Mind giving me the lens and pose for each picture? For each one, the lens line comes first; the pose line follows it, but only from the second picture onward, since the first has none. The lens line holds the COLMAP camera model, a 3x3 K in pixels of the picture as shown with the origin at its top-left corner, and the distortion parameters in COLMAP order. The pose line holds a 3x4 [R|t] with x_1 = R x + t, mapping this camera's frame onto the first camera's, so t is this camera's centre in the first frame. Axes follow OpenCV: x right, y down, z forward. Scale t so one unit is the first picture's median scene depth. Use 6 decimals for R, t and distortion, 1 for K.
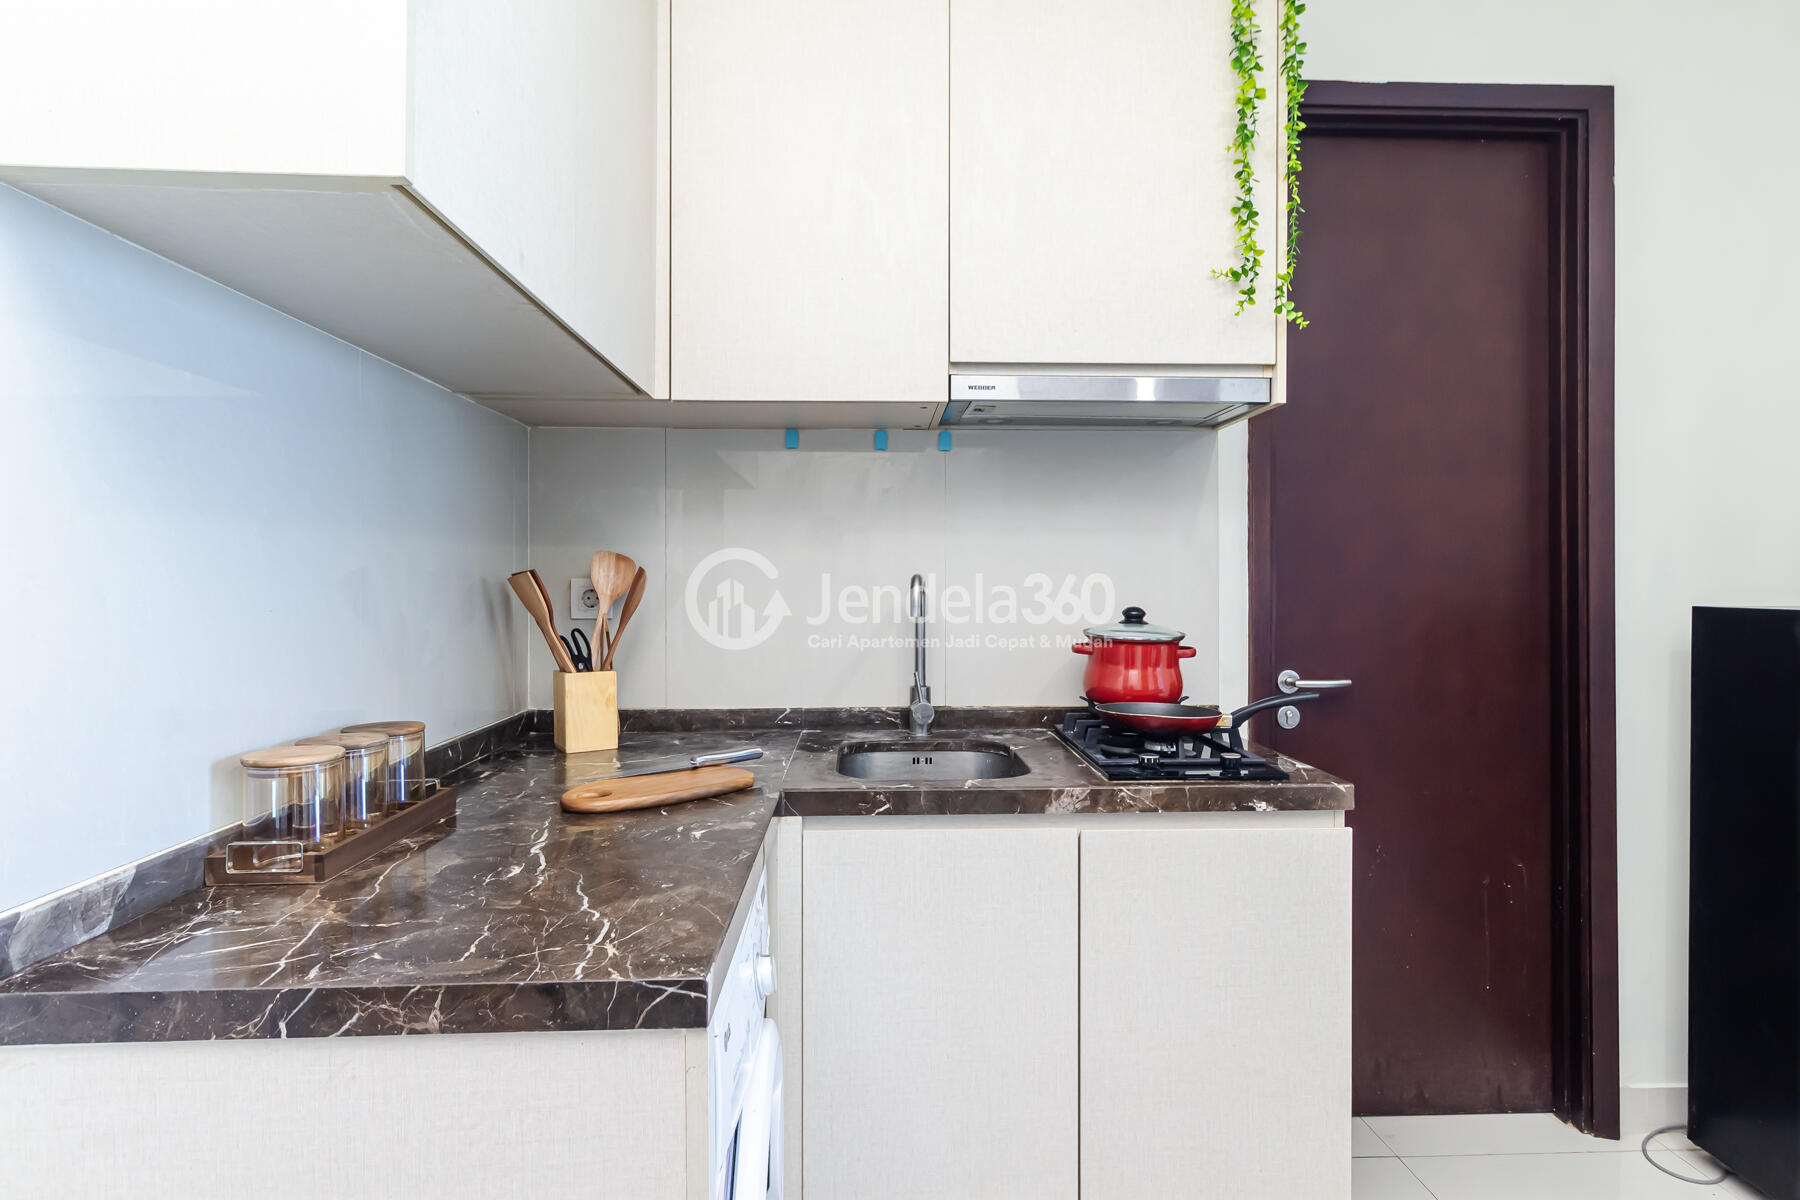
lens RADIAL K [[956.0, 0, 897.6], [0, 956.0, 577.9], [0, 0, 1]] dist [-0.002654, 0.000581]
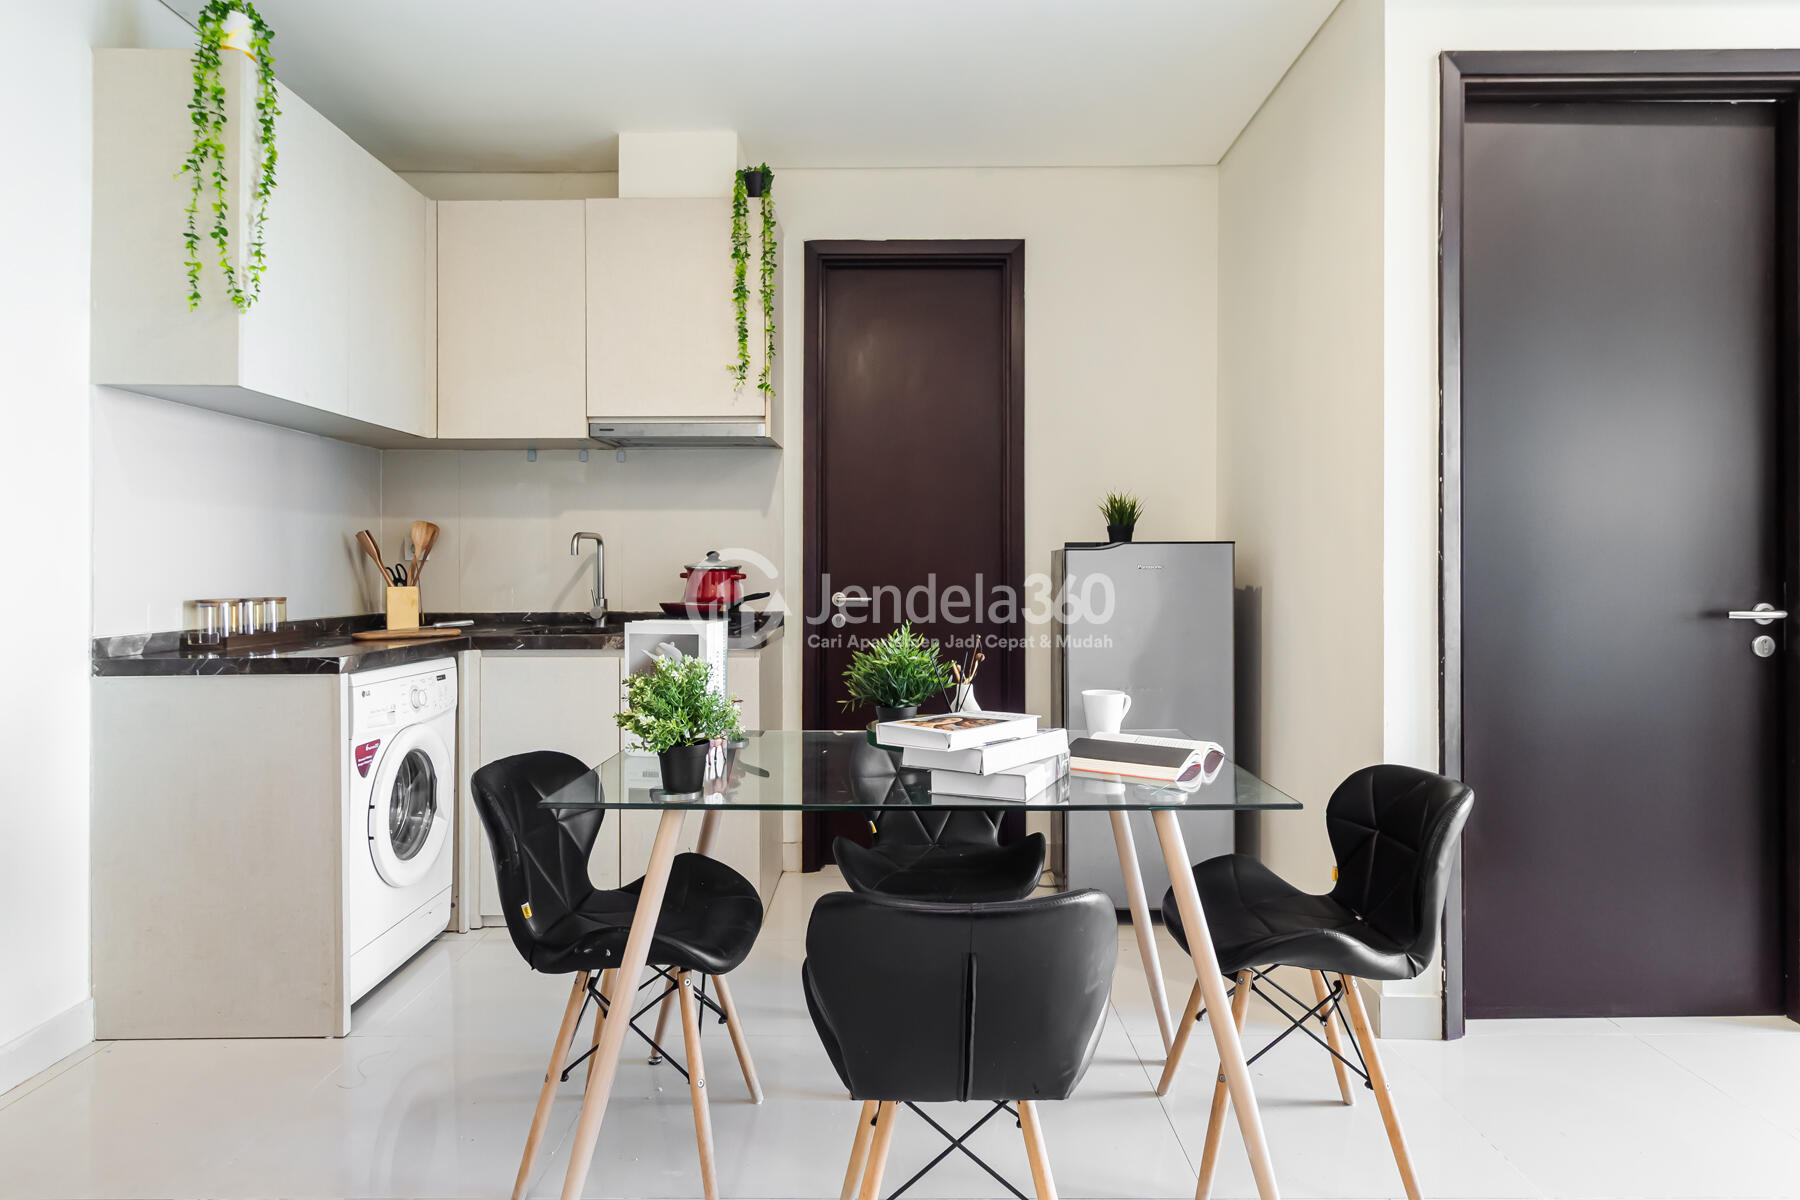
lens RADIAL K [[956.0, 0, 897.6], [0, 956.0, 577.9], [0, 0, 1]] dist [-0.002654, 0.000581]
pose [[0.999490, -0.001576, -0.031893, 0.682357], [0.002026, 0.999899, 0.014097, 0.058056], [0.031867, -0.014155, 0.999392, -0.795065]]
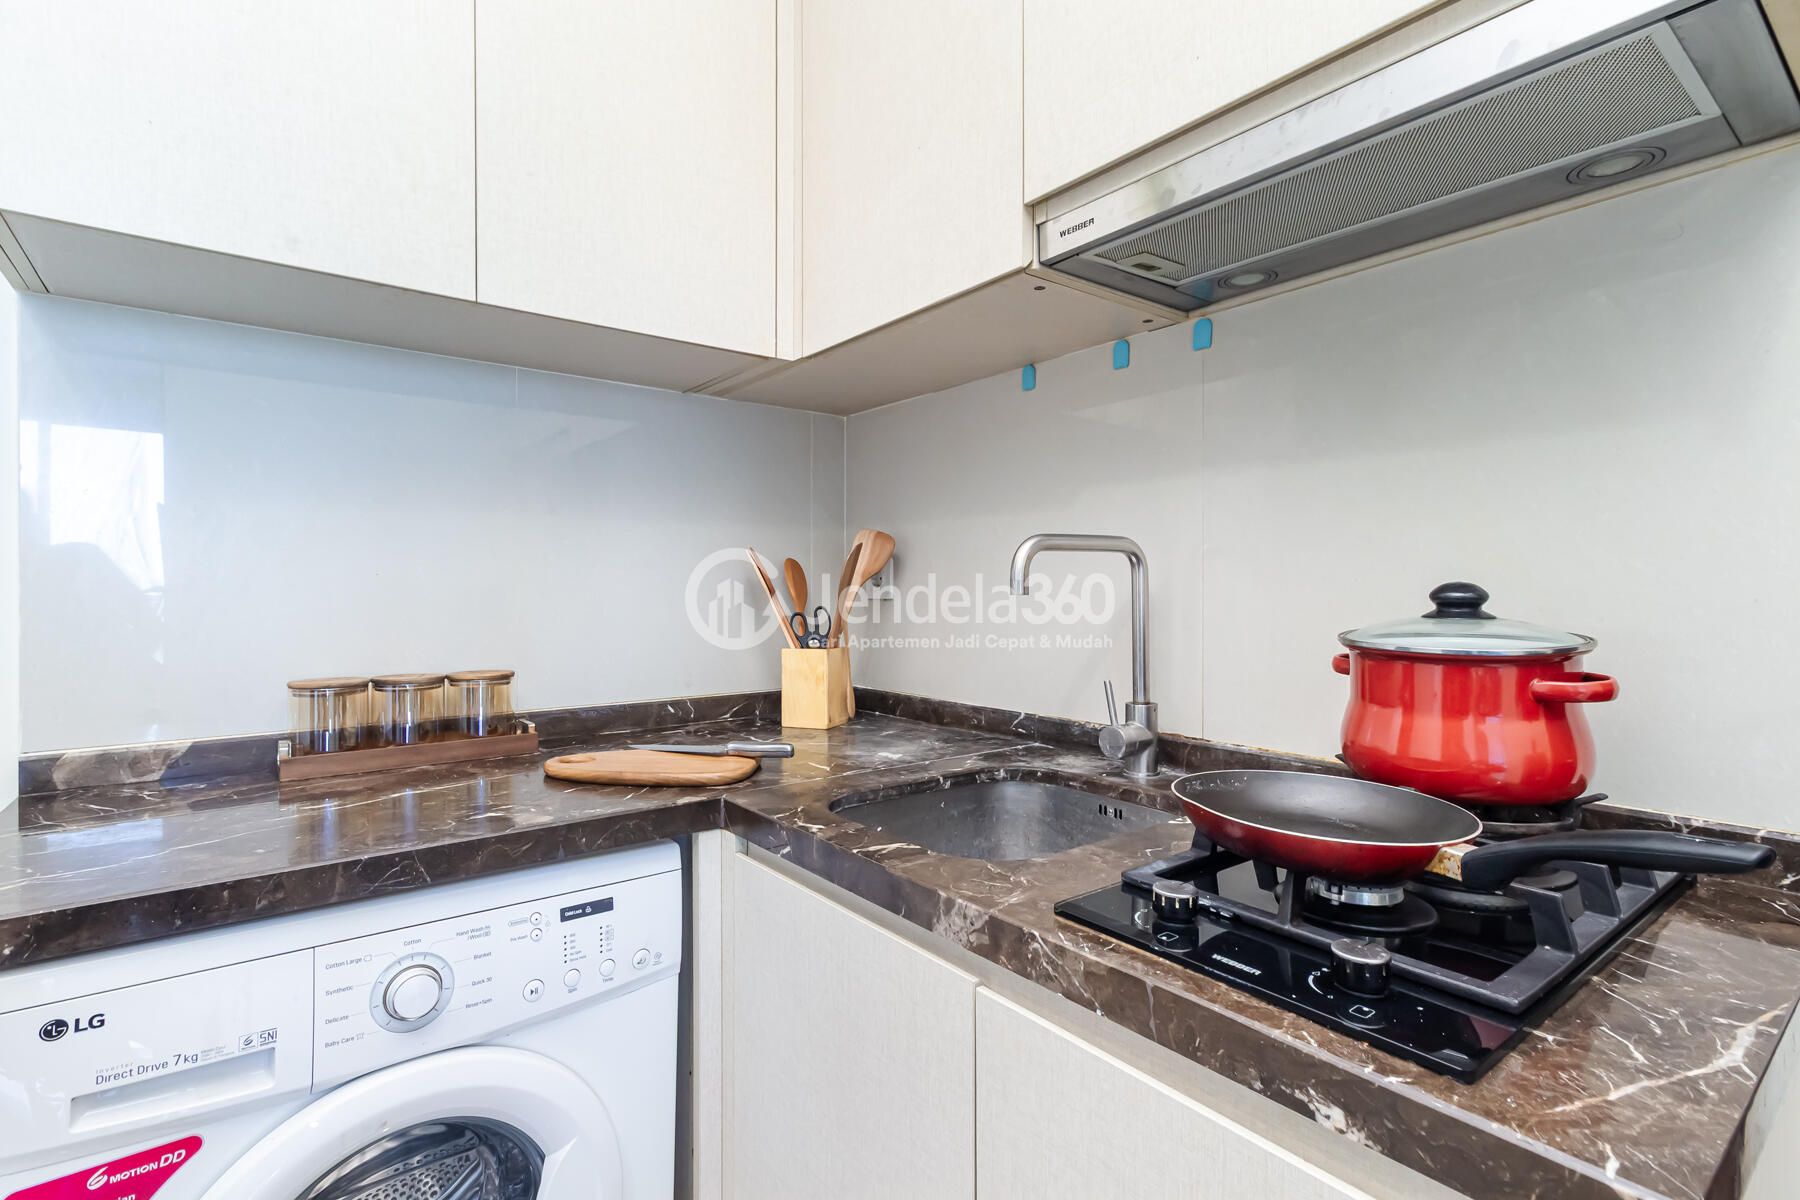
lens RADIAL K [[841.7, 0, 891.6], [0, 841.7, 584.7], [0, 0, 1]] dist [0.006130, 0.000034]
pose [[0.579621, -0.003300, -0.814880, 0.448914], [0.004359, 0.999990, -0.000949, 0.032769], [0.814875, -0.003002, 0.579629, 0.563779]]
